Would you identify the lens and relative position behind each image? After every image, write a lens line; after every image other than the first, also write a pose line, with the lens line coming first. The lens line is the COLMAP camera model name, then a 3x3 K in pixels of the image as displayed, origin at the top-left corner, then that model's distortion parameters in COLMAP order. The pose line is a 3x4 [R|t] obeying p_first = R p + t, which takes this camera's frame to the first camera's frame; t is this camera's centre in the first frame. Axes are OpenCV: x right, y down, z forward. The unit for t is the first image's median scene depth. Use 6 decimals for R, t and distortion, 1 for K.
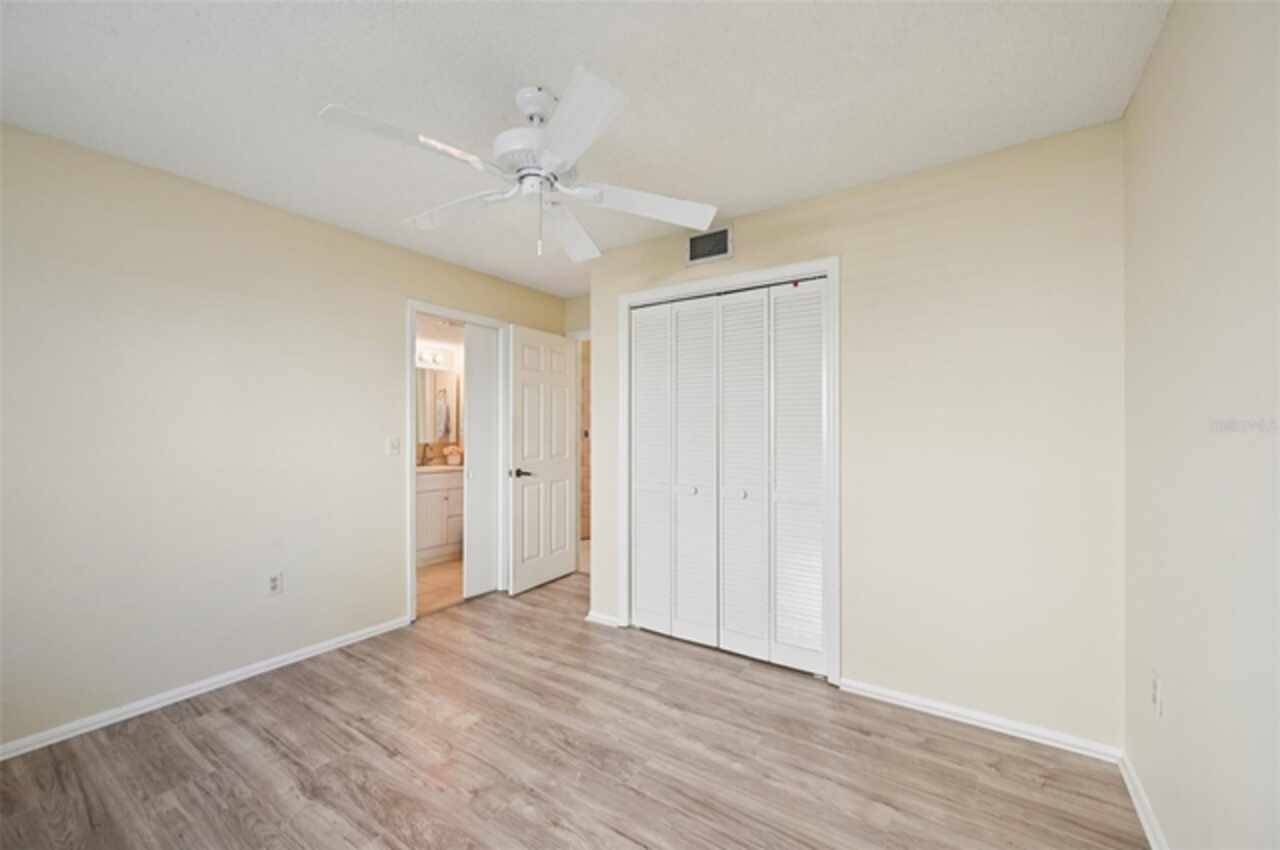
lens RADIAL K [[506.7, 0, 644.6], [0, 506.7, 432.6], [0, 0, 1]] dist [0.001379, 0.000033]
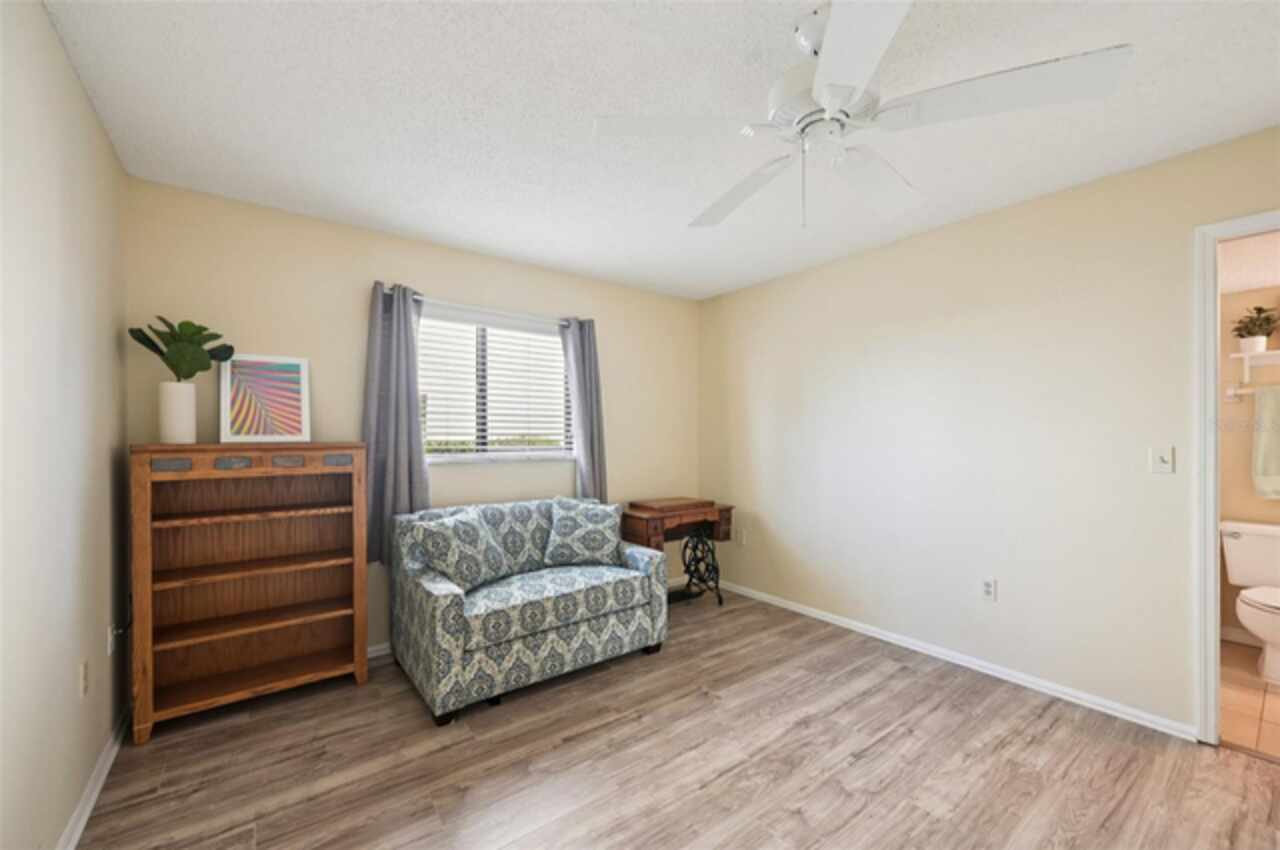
lens RADIAL K [[506.7, 0, 644.6], [0, 506.7, 432.6], [0, 0, 1]] dist [0.001379, 0.000033]
pose [[-0.319607, -0.007710, -0.947519, 0.499099], [-0.006808, 0.999960, -0.005841, -0.000125], [0.947526, 0.004584, -0.319647, 0.766277]]
